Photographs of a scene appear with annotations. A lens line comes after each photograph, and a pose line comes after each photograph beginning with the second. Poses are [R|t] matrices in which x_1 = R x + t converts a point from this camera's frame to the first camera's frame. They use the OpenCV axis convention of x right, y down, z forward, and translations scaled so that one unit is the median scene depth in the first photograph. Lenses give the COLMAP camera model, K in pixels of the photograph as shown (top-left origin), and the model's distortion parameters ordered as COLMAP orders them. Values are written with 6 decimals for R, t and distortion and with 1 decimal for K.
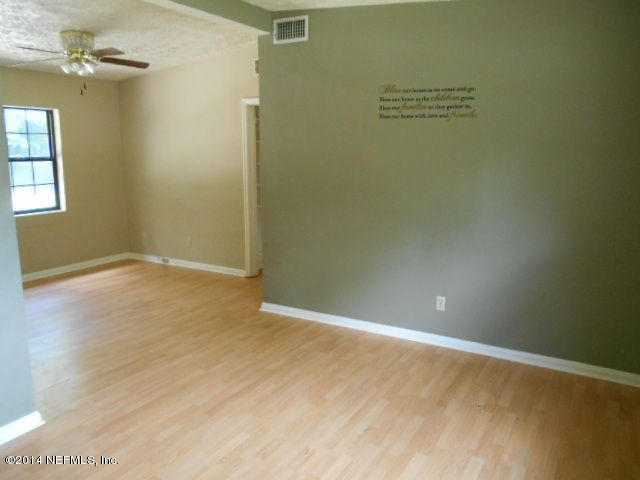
lens RADIAL K [[483.3, 0, 320.0], [0, 483.3, 240.0], [0, 0, 1]] dist [0.004129, -0.112720]
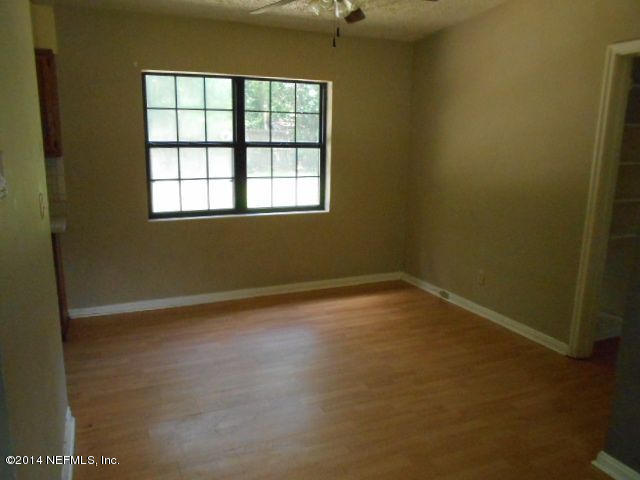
lens RADIAL K [[490.8, 0, 320.0], [0, 490.8, 240.0], [0, 0, 1]] dist [0.005216, 0.004048]
pose [[0.808280, 0.130098, -0.574246, -0.072248], [-0.121010, 0.991169, 0.054226, -0.058792], [0.576230, 0.025660, 0.816885, 0.338067]]
